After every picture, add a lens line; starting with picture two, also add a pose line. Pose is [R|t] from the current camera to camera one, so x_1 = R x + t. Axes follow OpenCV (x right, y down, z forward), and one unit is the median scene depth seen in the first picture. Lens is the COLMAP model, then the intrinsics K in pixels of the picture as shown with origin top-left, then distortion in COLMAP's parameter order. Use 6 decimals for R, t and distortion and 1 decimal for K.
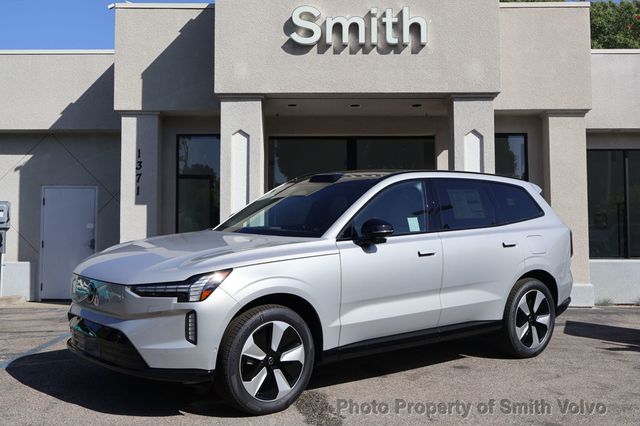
lens RADIAL K [[757.2, 0, 320.2], [0, 757.2, 212.8], [0, 0, 1]] dist [0.026295, 0.000000]
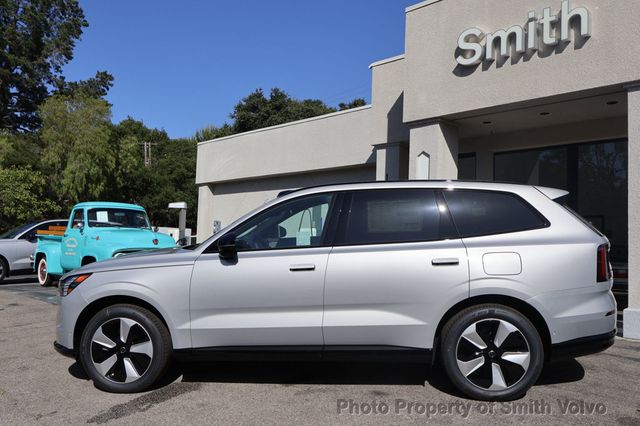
lens RADIAL K [[561.4, 0, 320.2], [0, 561.4, 213.2], [0, 0, 1]] dist [0.003436, 0.027981]
pose [[0.674462, -0.023045, -0.737950, 0.417137], [0.014469, 0.999733, -0.017996, -0.002660], [0.738168, 0.001460, 0.674615, 0.312880]]
